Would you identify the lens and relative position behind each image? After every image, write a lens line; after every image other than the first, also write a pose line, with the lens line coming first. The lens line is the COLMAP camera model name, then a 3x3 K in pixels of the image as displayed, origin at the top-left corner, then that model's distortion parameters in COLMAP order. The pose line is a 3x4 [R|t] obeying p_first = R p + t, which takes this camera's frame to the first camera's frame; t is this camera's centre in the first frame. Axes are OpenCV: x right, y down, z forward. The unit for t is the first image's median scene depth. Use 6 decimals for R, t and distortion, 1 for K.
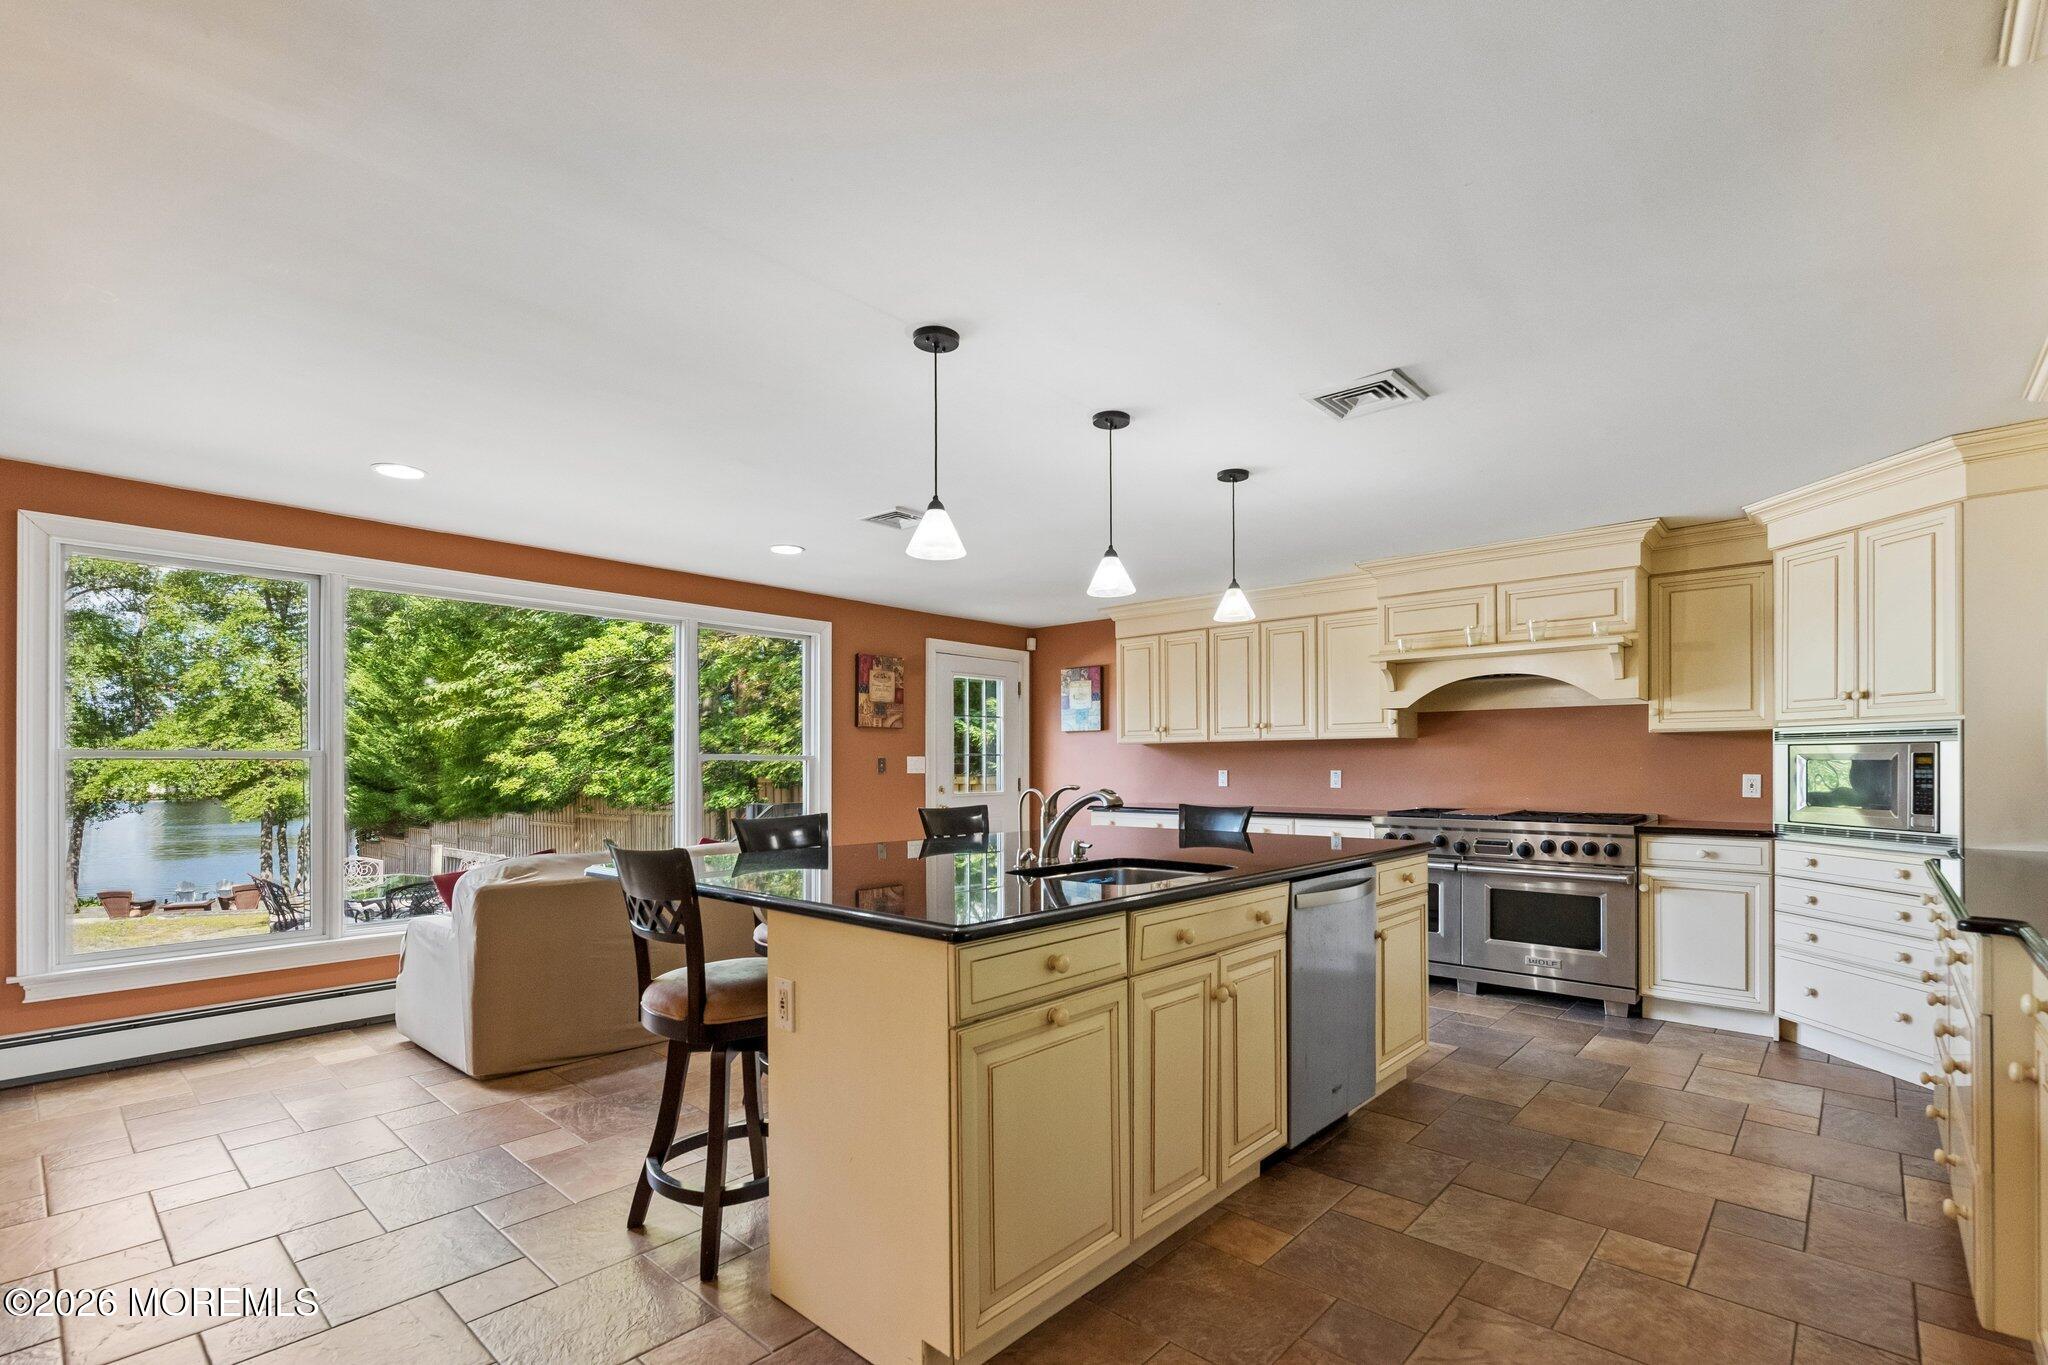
lens RADIAL K [[919.5, 0, 1030.4], [0, 919.5, 760.0], [0, 0, 1]] dist [0.000286, 0.000191]
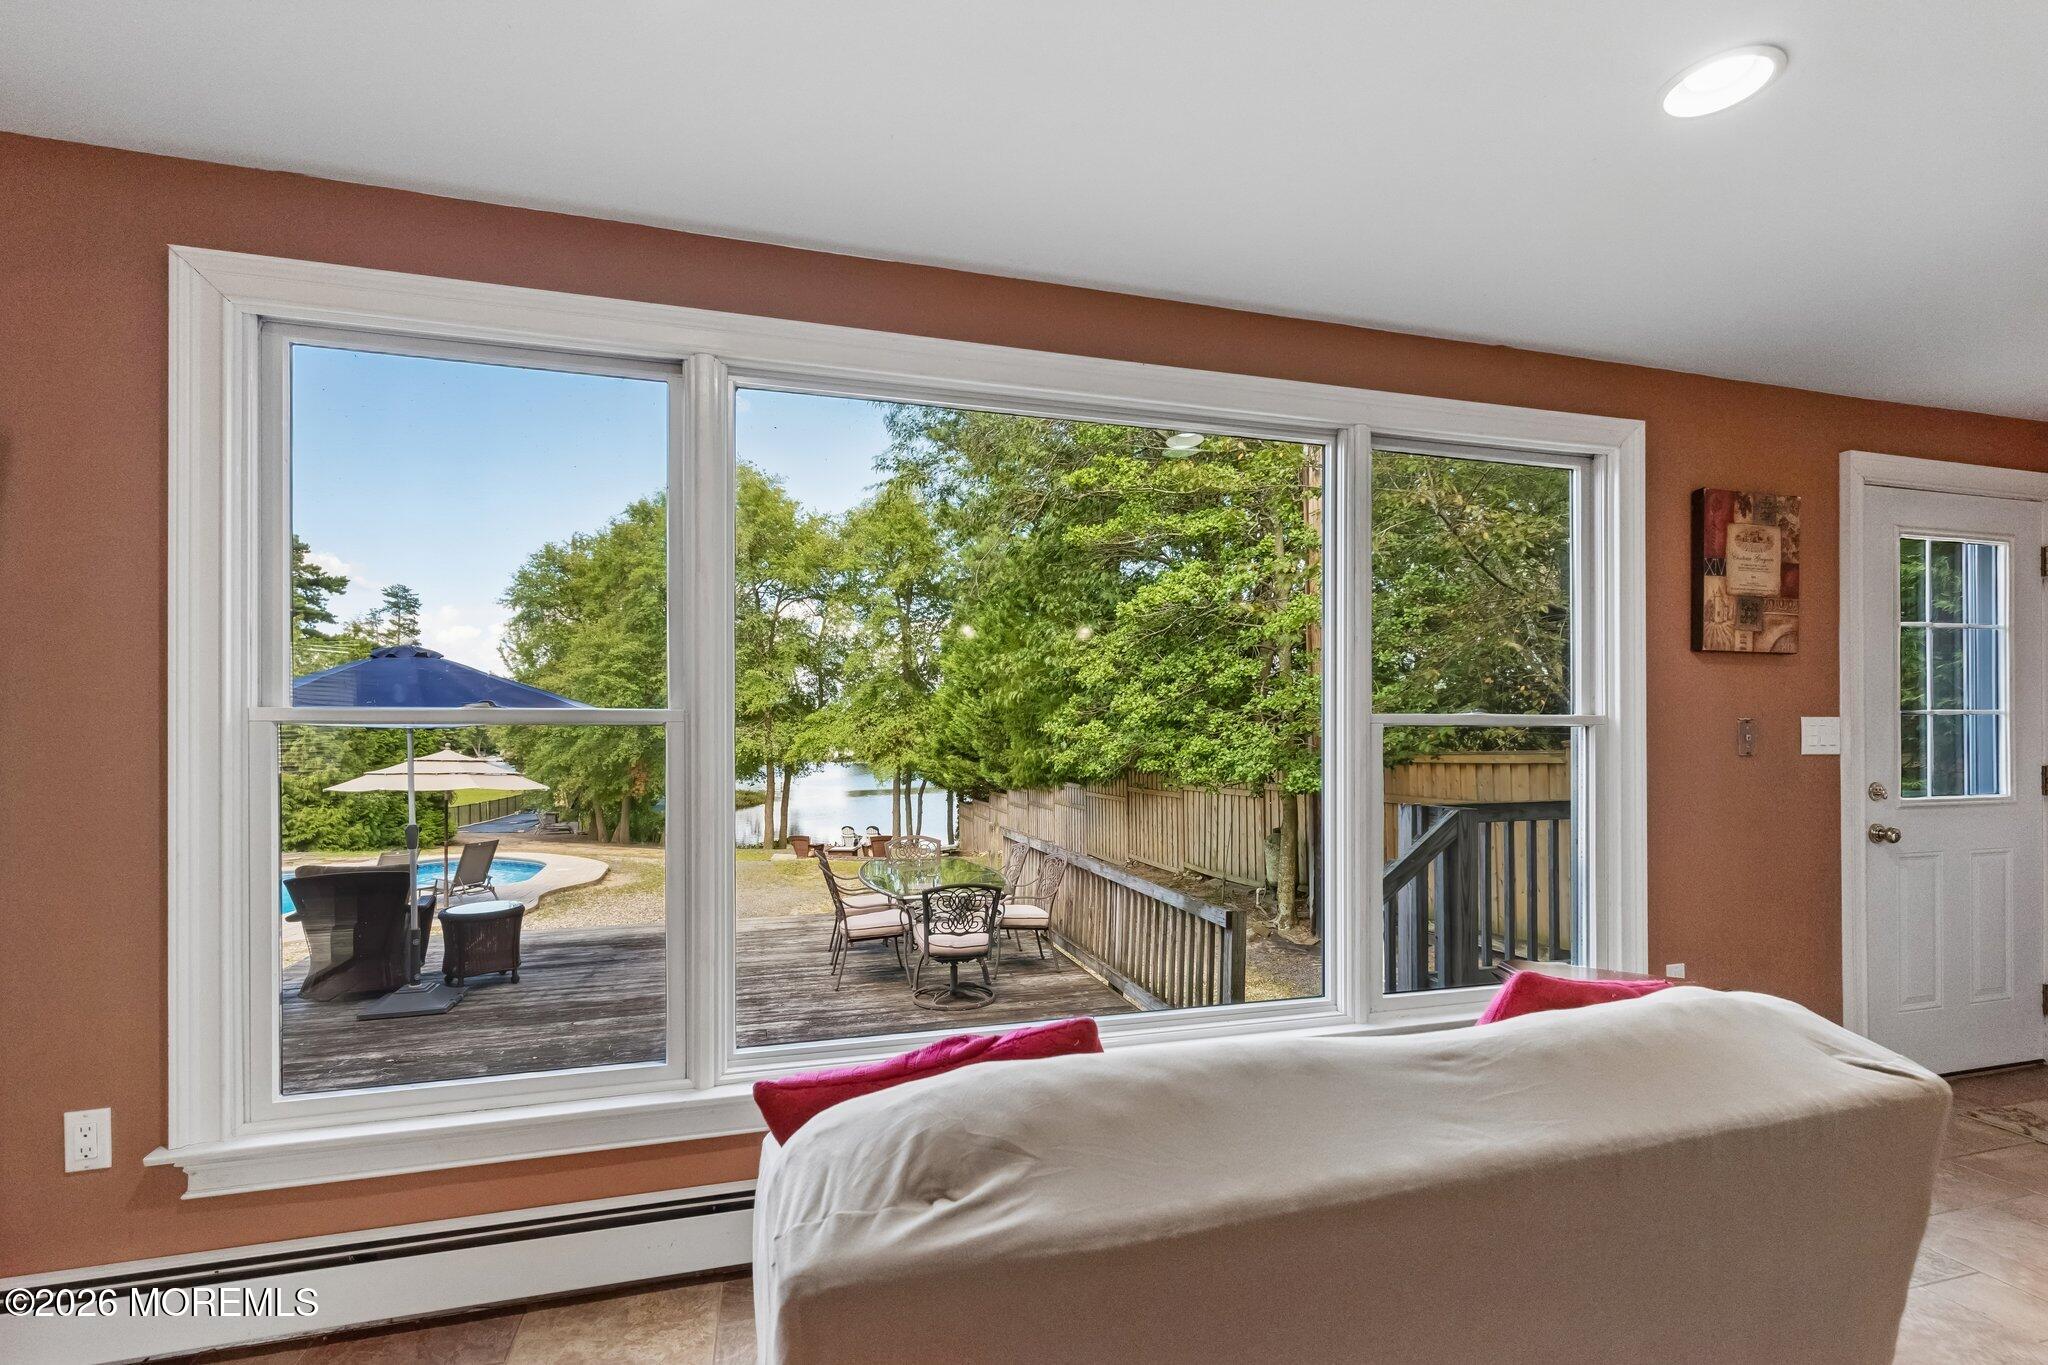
lens RADIAL K [[910.7, 0, 1030.0], [0, 910.7, 734.6], [0, 0, 1]] dist [0.002699, 0.000304]
pose [[0.844485, -0.001874, -0.535576, -0.217351], [0.004534, 0.999983, 0.003650, 0.001612], [0.535560, -0.005511, 0.844479, 0.429672]]
